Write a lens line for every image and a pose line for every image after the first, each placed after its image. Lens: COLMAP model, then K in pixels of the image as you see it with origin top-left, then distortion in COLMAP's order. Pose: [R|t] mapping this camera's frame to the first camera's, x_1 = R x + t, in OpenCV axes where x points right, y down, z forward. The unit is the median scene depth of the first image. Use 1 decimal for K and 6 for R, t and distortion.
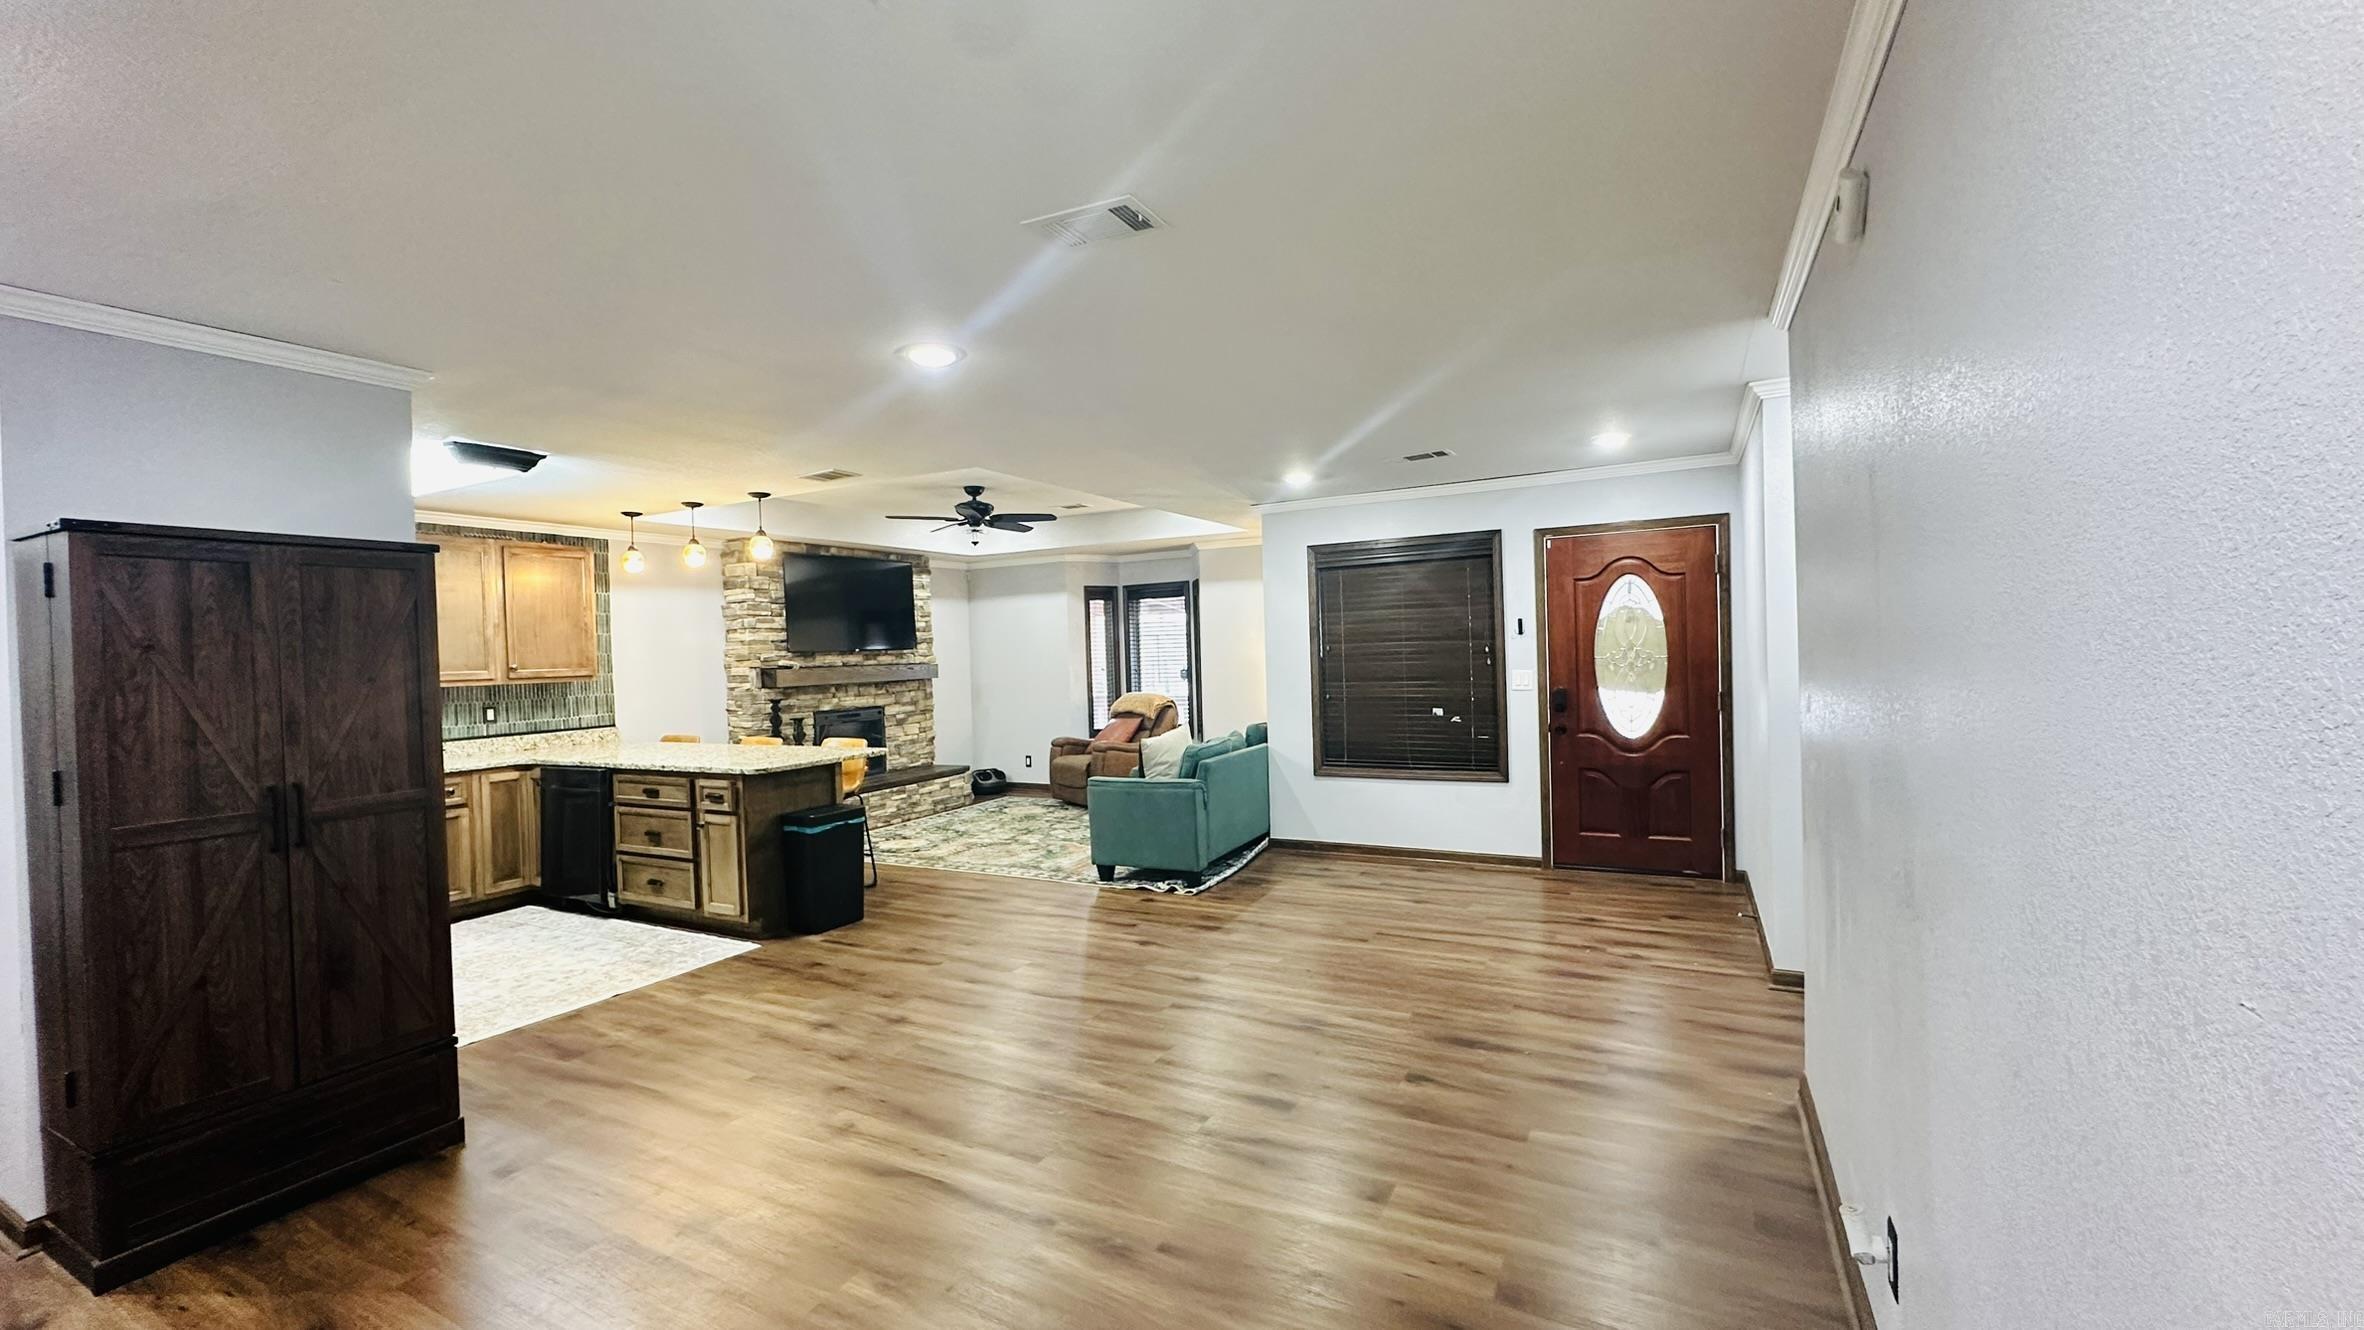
lens RADIAL K [[940.3, 0, 1173.6], [0, 940.3, 667.6], [0, 0, 1]] dist [-0.004992, 0.000372]
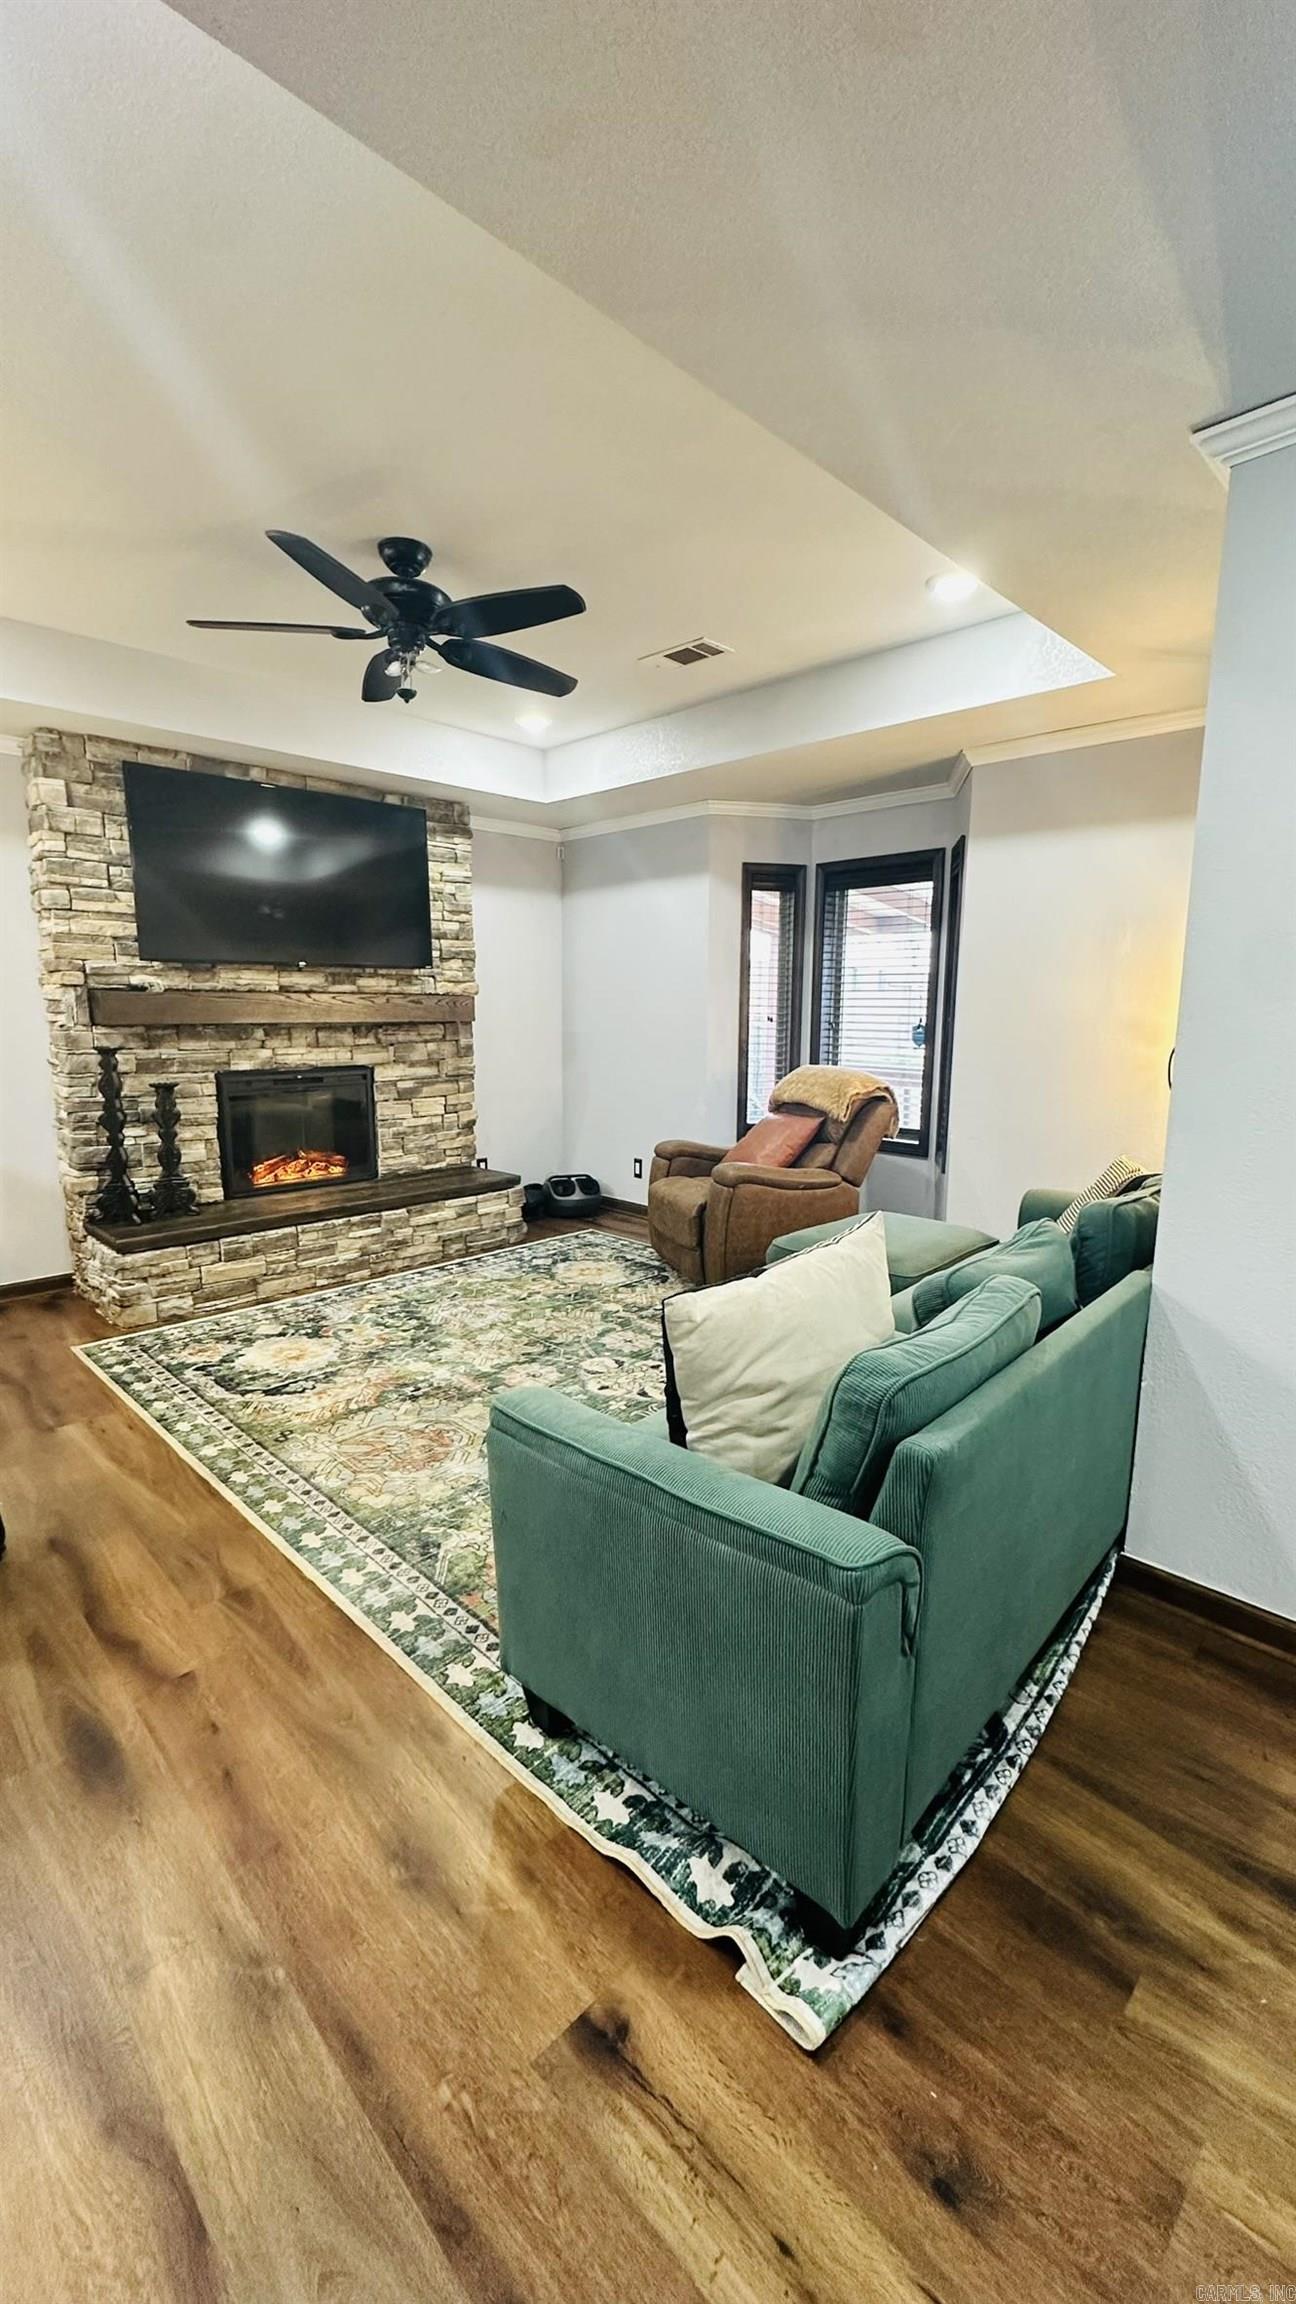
lens RADIAL K [[916.4, 0, 641.1], [0, 916.4, 1147.2], [0, 0, 1]] dist [-0.004992, 0.000372]
pose [[0.954086, 0.081406, -0.288258, 0.016916], [-0.040284, 0.988490, 0.145823, 0.001236], [0.296811, -0.127516, 0.946384, 0.507258]]
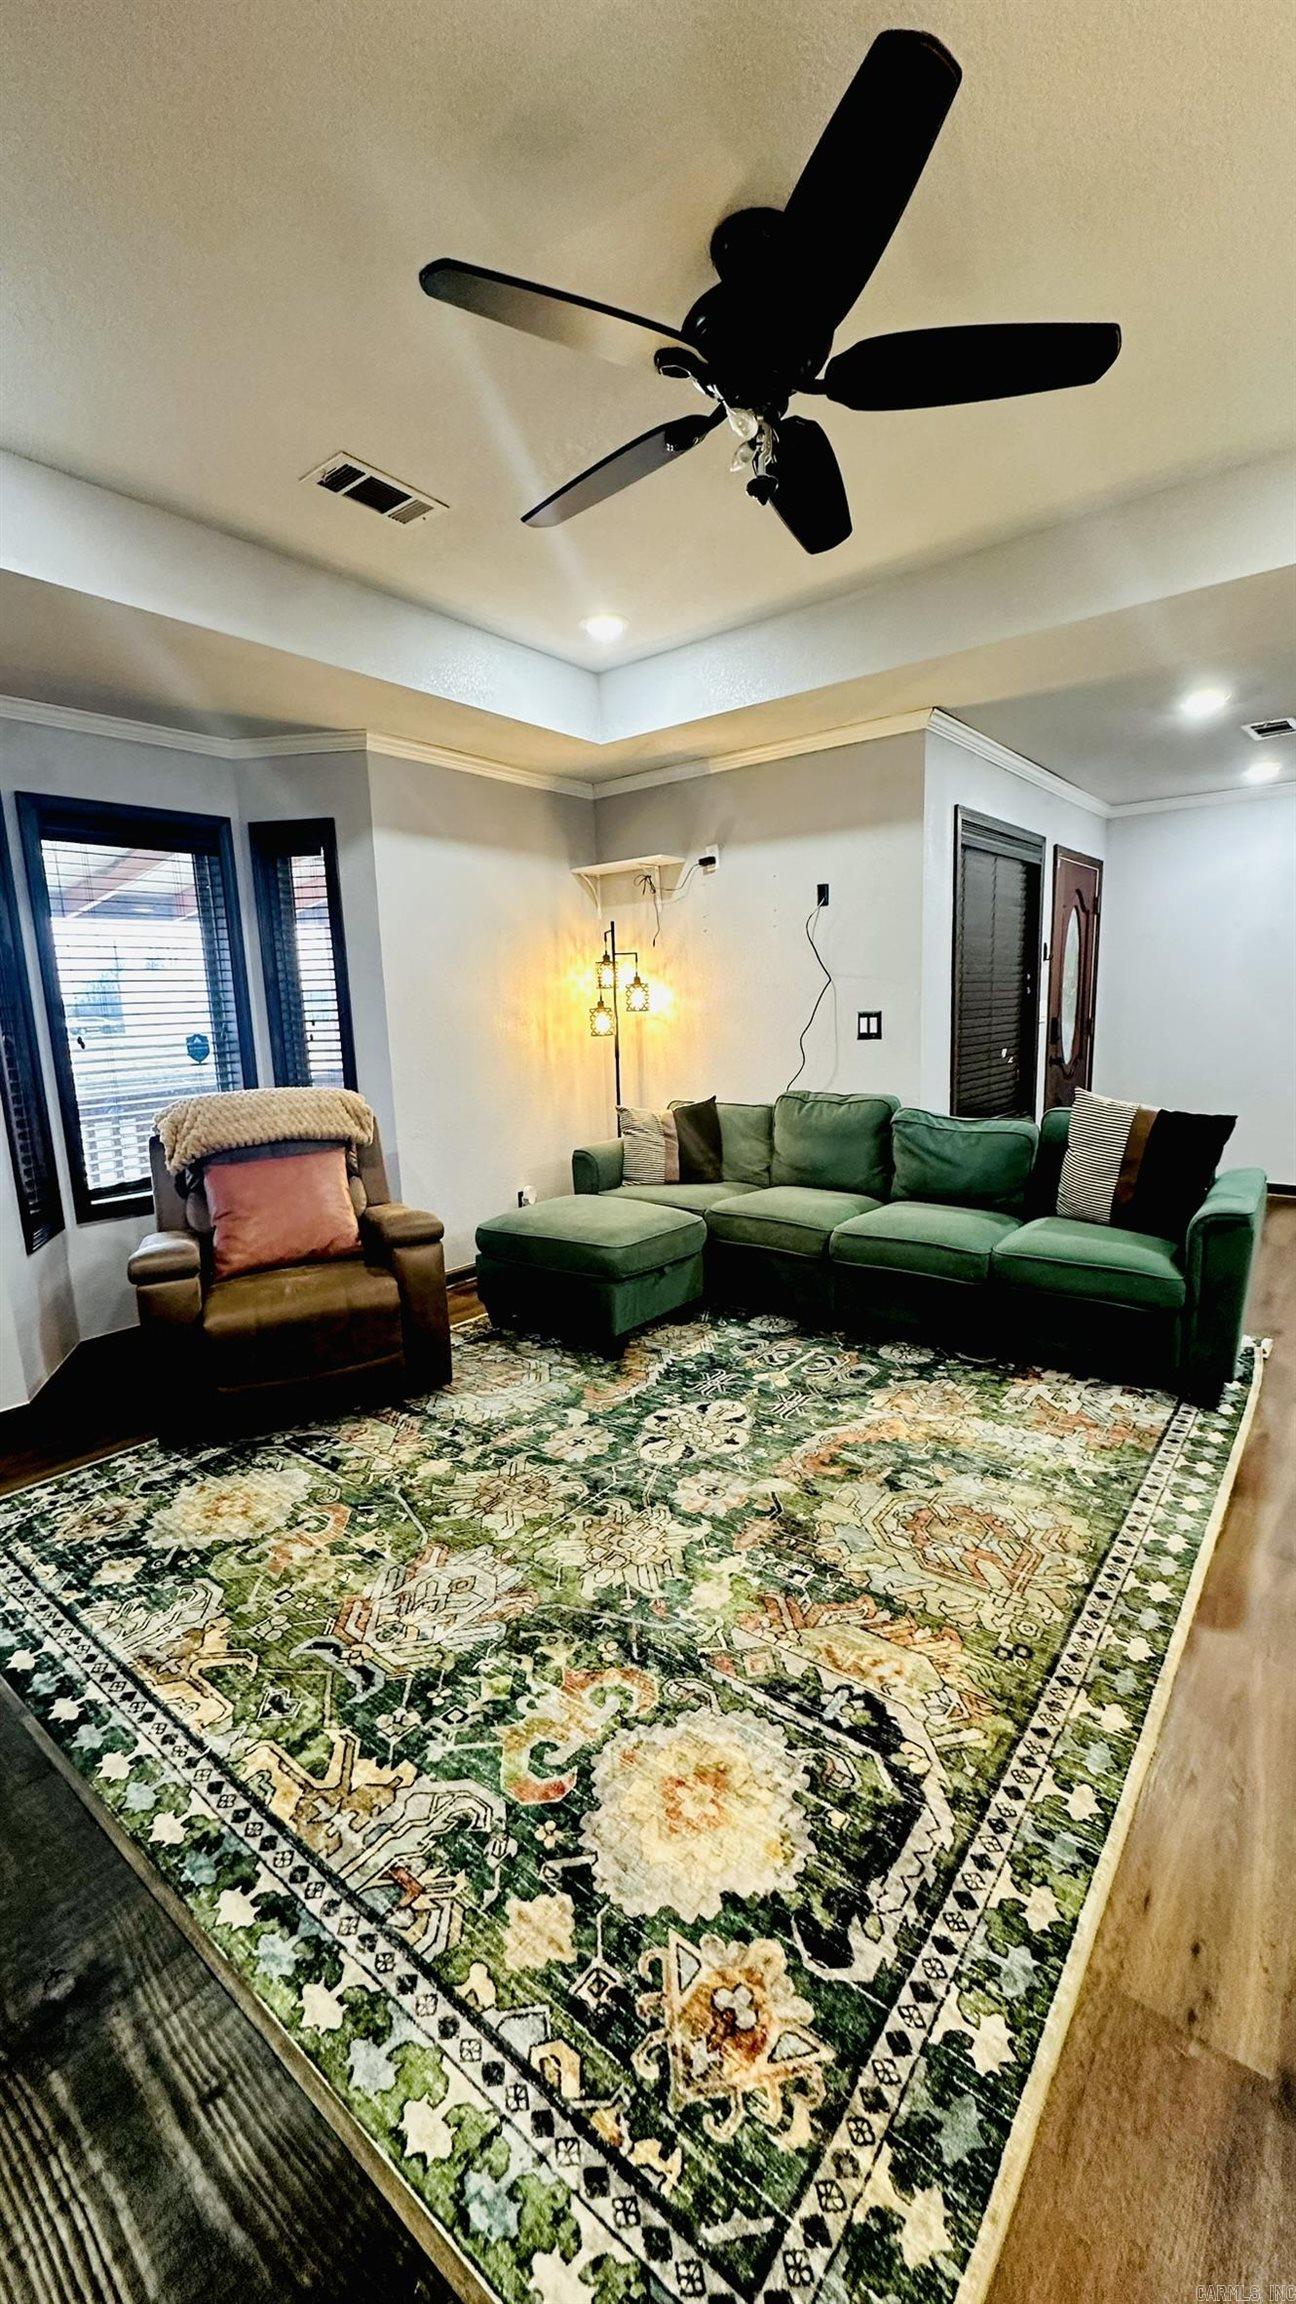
lens RADIAL K [[916.4, 0, 649.9], [0, 916.4, 1154.7], [0, 0, 1]] dist [-0.004992, 0.000372]
pose [[0.188664, -0.143315, 0.971528, -0.393236], [0.044635, 0.989523, 0.137302, 0.008370], [-0.981027, 0.017460, 0.193084, 0.802987]]
